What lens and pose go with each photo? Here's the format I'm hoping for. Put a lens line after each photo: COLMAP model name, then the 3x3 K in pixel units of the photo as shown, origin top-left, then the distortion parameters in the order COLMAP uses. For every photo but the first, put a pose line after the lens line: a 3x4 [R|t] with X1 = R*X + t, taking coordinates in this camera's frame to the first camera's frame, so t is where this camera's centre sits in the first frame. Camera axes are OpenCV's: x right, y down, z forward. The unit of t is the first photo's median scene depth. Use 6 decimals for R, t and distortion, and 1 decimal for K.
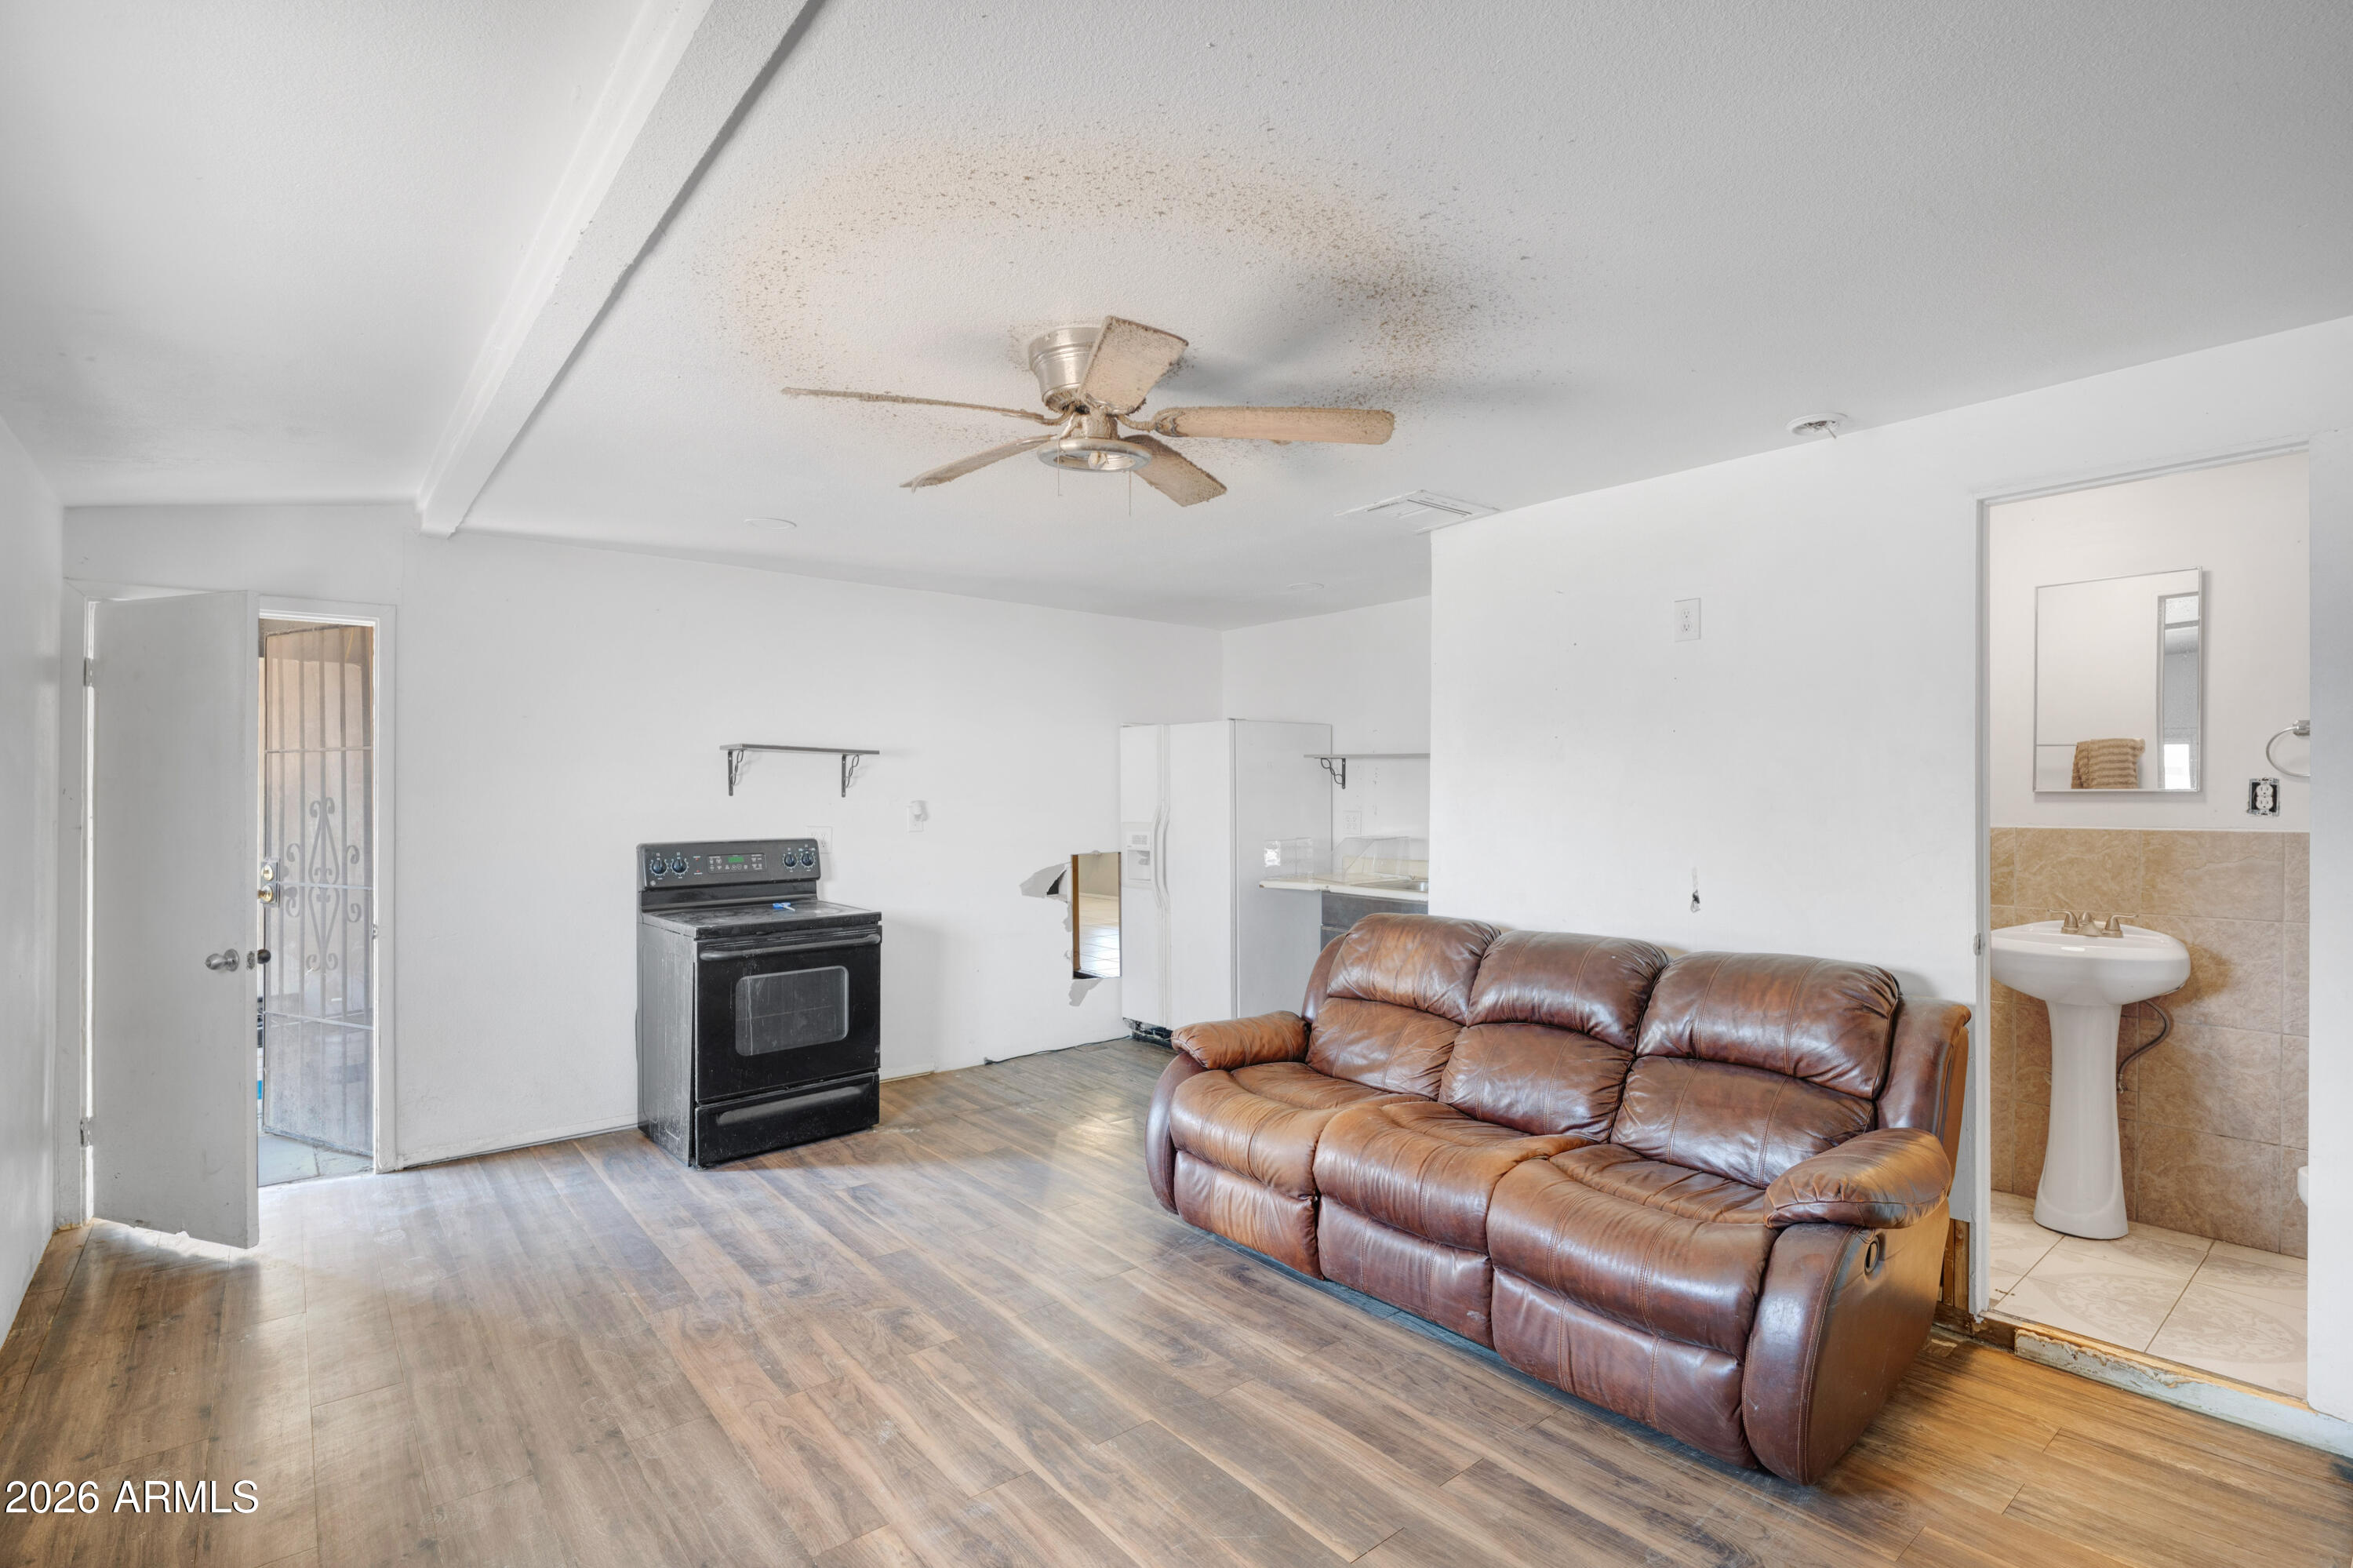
lens RADIAL K [[1103.6, 0, 1169.5], [0, 1103.6, 798.4], [0, 0, 1]] dist [-0.008427, -0.000977]
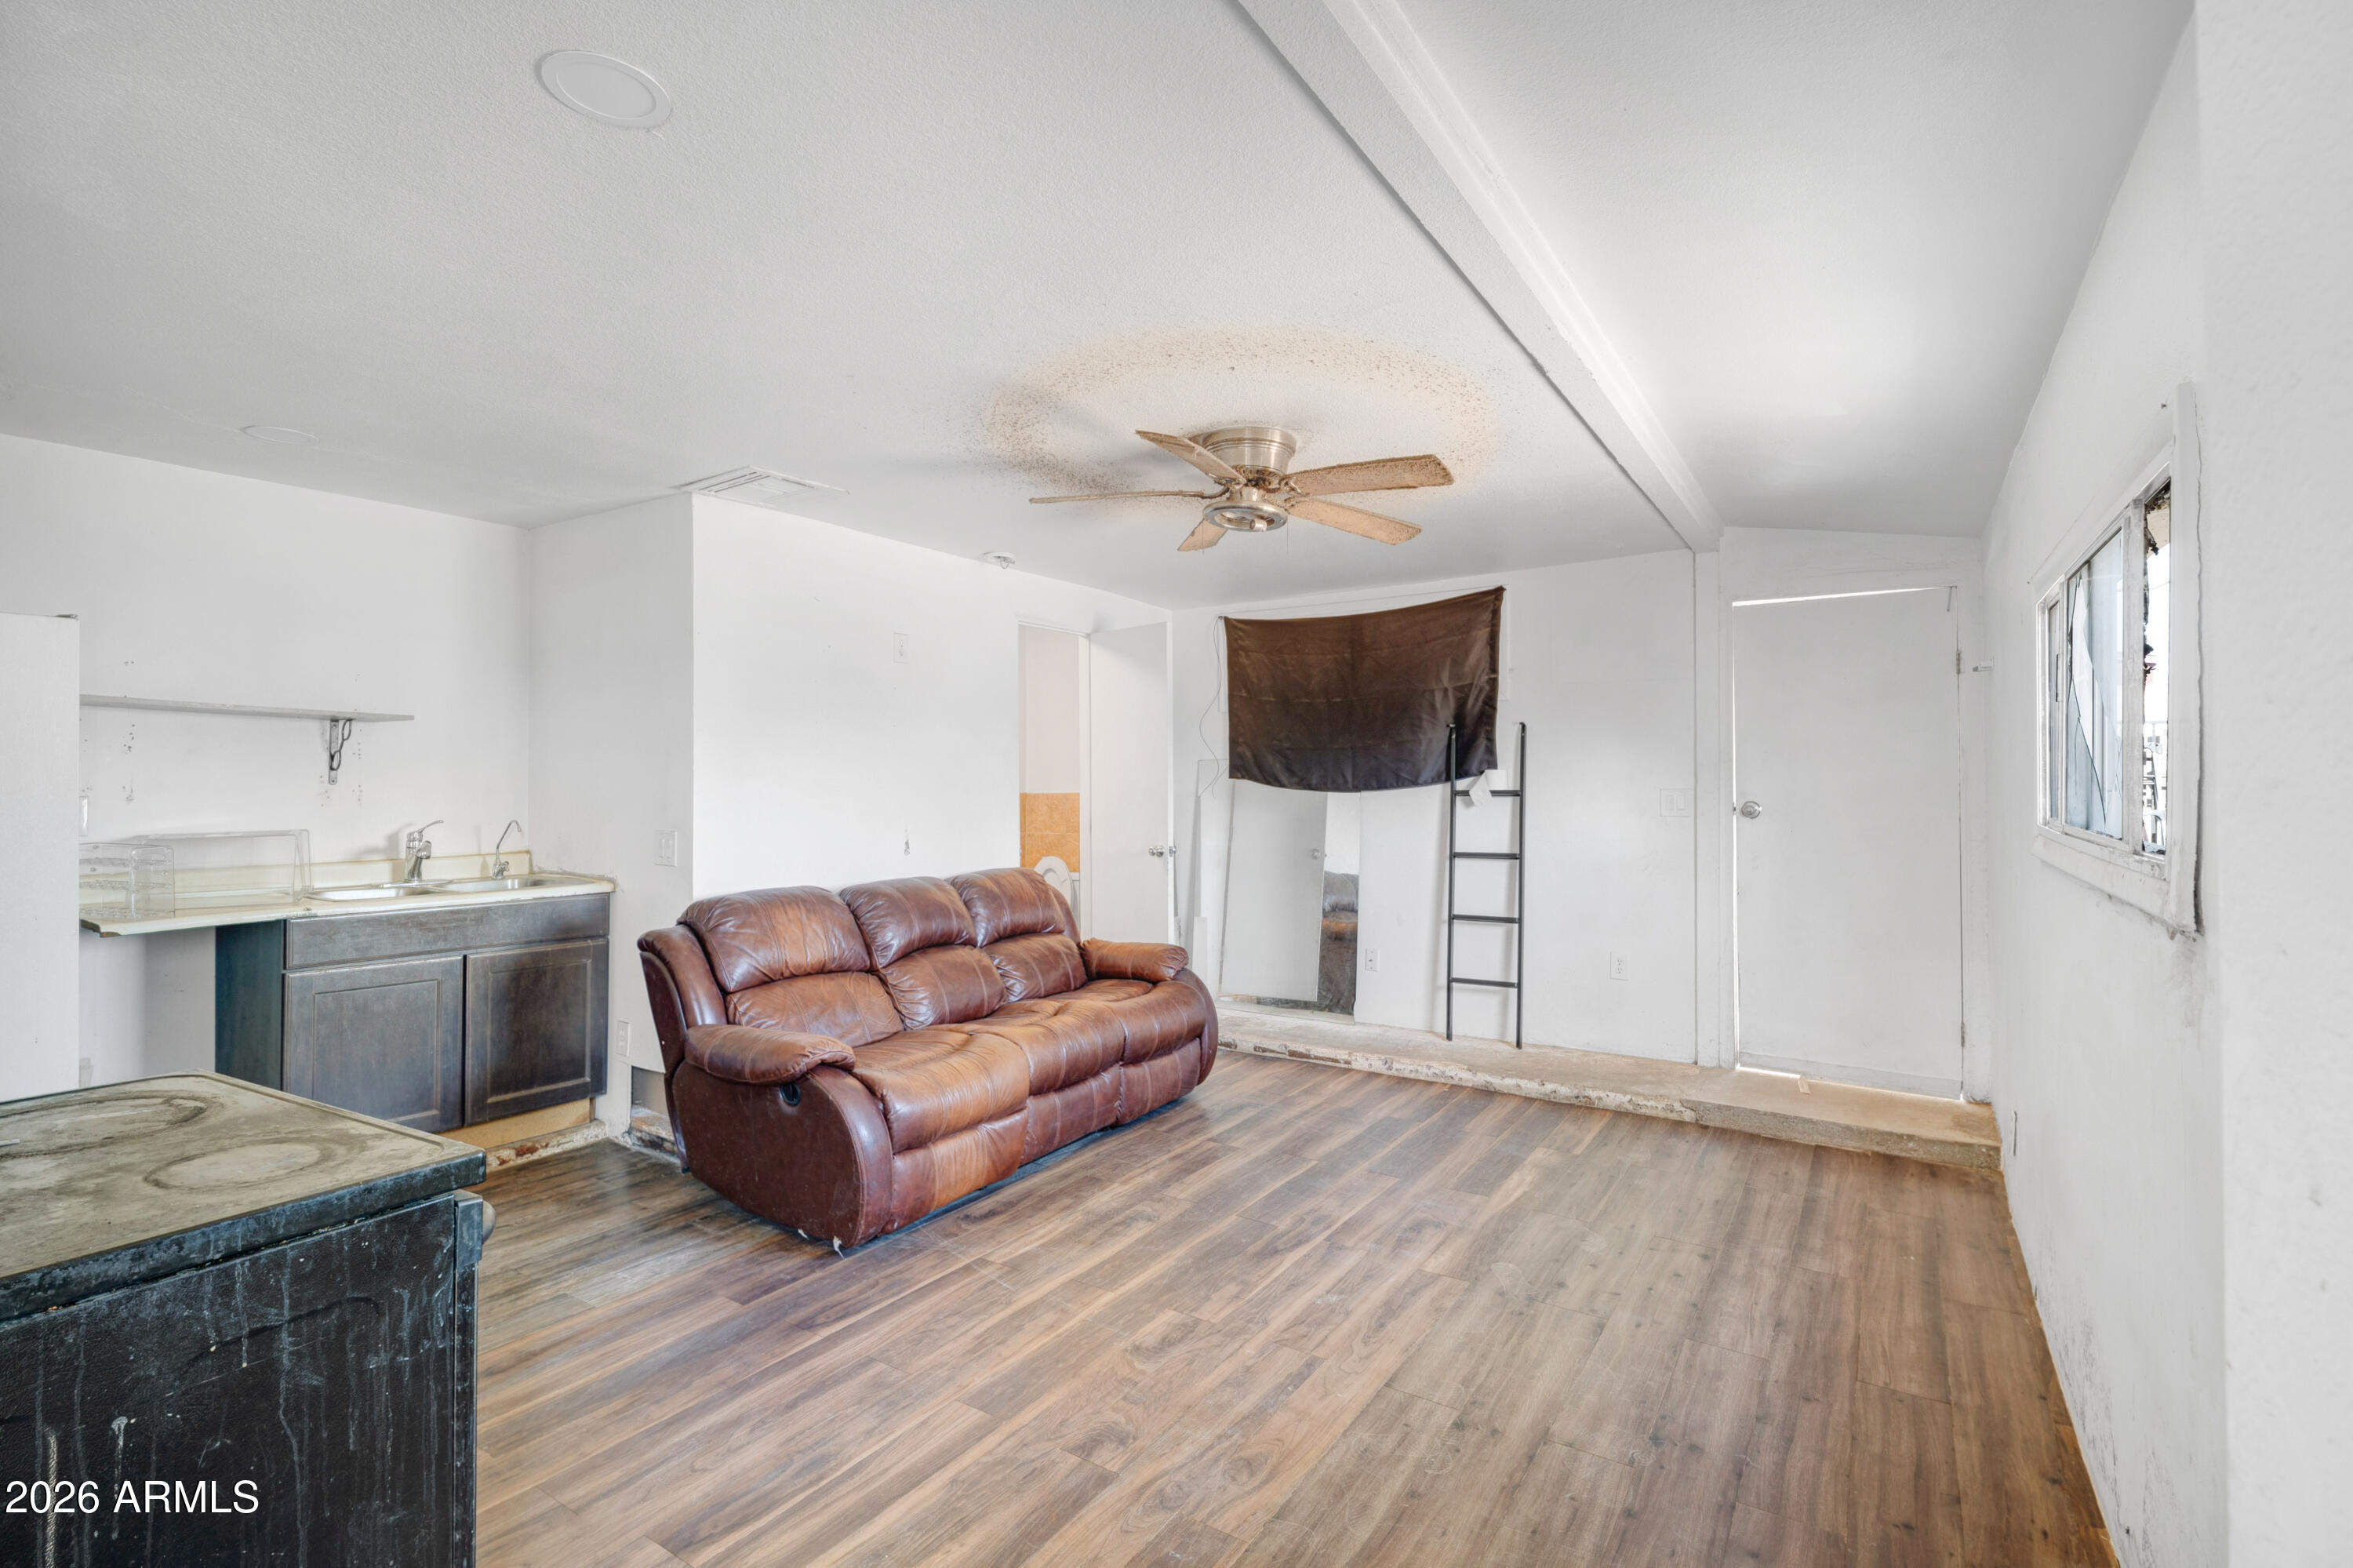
lens RADIAL K [[1103.6, 0, 1165.3], [0, 1103.6, 778.1], [0, 0, 1]] dist [-0.008427, -0.000977]
pose [[-0.303694, 0.006098, 0.952750, -1.259776], [0.005782, 0.999973, -0.004557, 0.015732], [-0.952752, 0.004125, -0.303721, 1.434828]]
